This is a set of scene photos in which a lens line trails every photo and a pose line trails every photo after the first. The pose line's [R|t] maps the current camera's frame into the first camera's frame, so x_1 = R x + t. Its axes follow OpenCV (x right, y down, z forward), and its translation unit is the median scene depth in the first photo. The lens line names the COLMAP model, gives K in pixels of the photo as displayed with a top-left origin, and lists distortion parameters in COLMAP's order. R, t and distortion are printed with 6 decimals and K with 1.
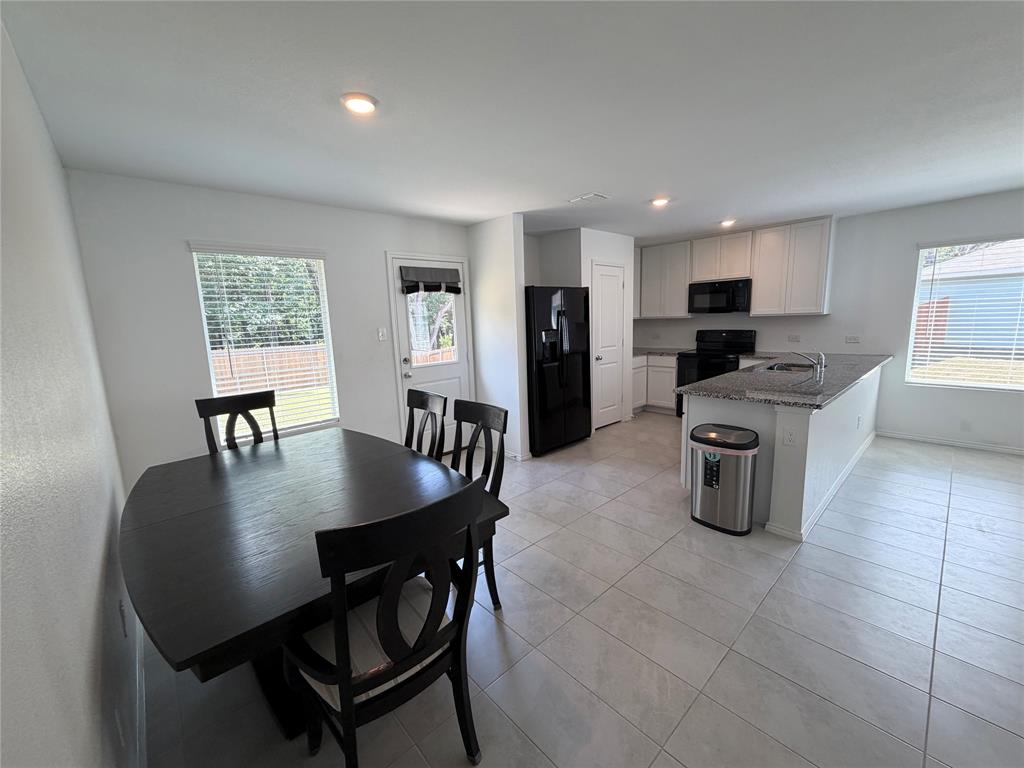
lens RADIAL K [[412.5, 0, 515.7], [0, 412.5, 391.1], [0, 0, 1]] dist [-0.000609, -0.000186]
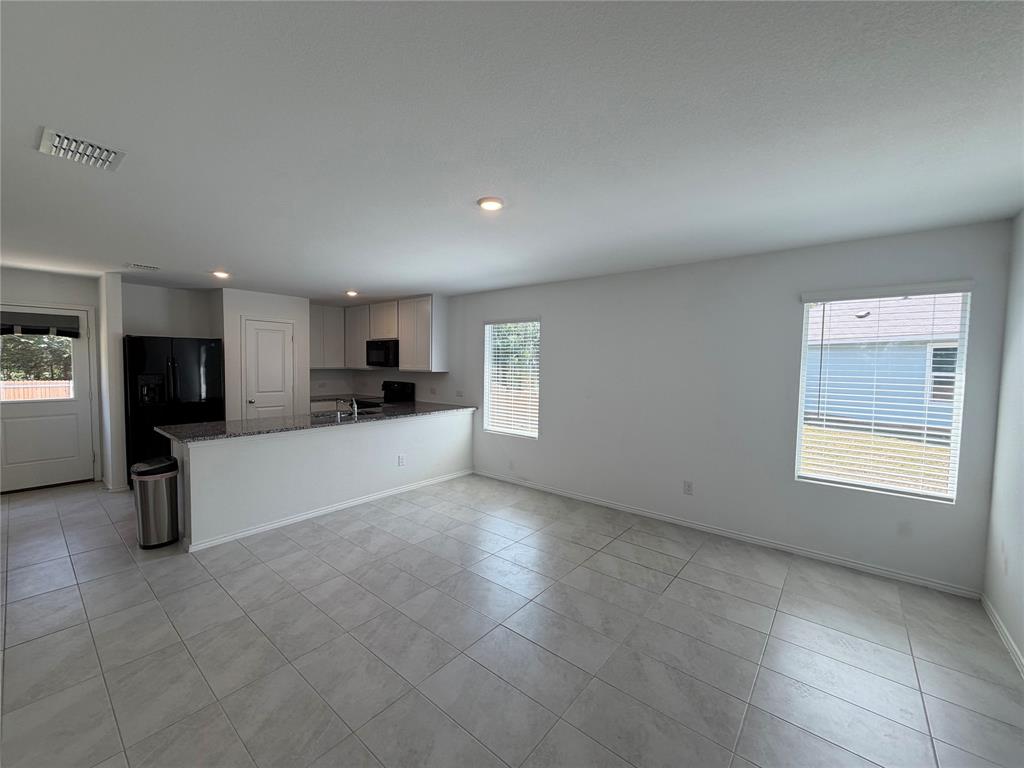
lens RADIAL K [[412.5, 0, 513.8], [0, 412.5, 385.8], [0, 0, 1]] dist [-0.000609, -0.000186]
pose [[0.988745, 0.040932, 0.143905, 0.776222], [-0.022088, 0.991244, -0.130185, 0.007610], [-0.147974, 0.125541, 0.980991, -0.213114]]
